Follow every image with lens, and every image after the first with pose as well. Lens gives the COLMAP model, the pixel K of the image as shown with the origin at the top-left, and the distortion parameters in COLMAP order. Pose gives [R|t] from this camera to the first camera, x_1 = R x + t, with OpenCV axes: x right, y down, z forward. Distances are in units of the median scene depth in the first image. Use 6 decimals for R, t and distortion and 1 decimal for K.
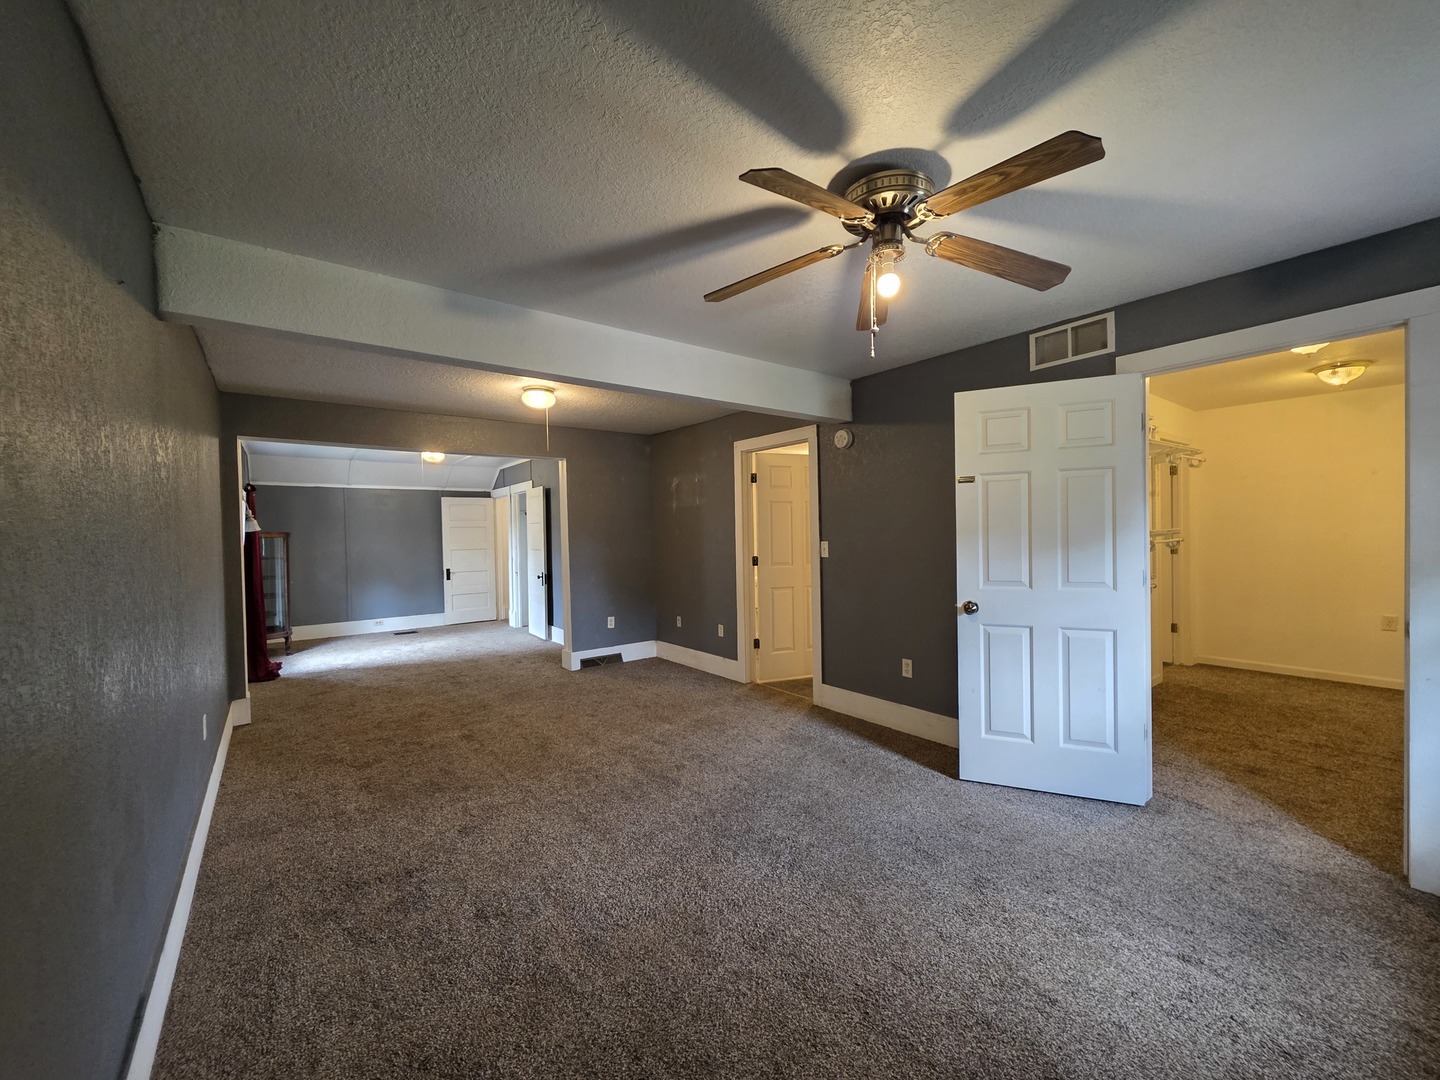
lens RADIAL K [[578.4, 0, 719.7], [0, 578.4, 536.0], [0, 0, 1]] dist [0.000053, -0.001096]
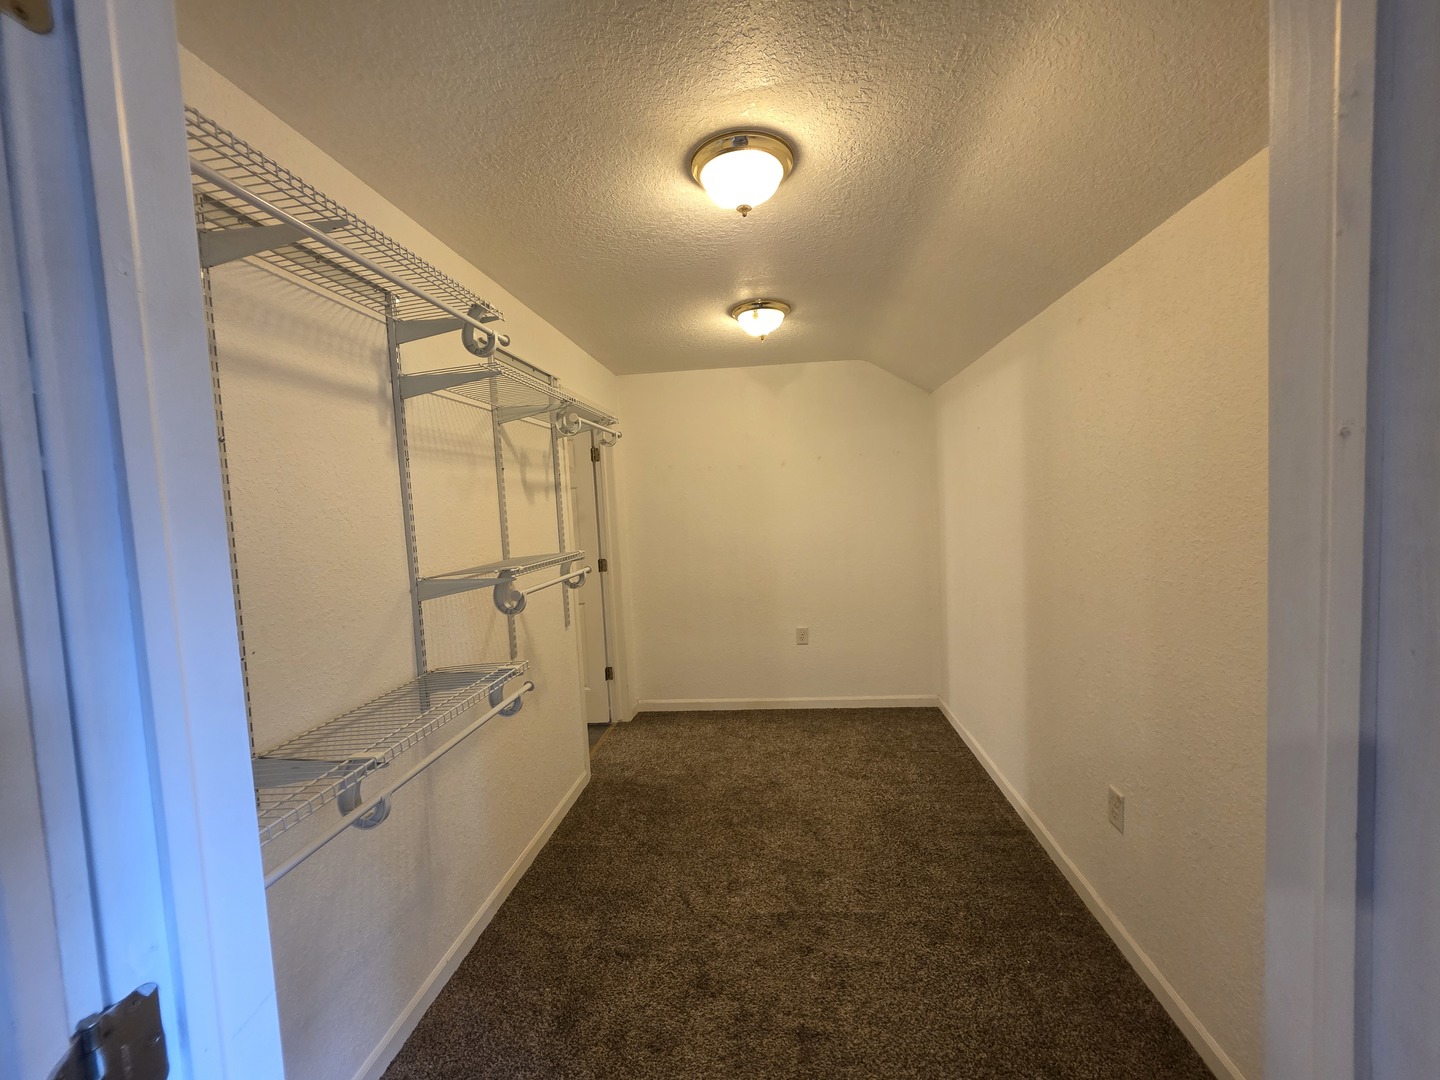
lens RADIAL K [[578.4, 0, 720.2], [0, 578.4, 539.9], [0, 0, 1]] dist [0.000053, -0.001096]
pose [[0.691150, -0.061319, 0.720106, 0.429083], [0.047738, 0.998091, 0.039172, -0.033901], [-0.721133, 0.007303, 0.692758, 0.459161]]
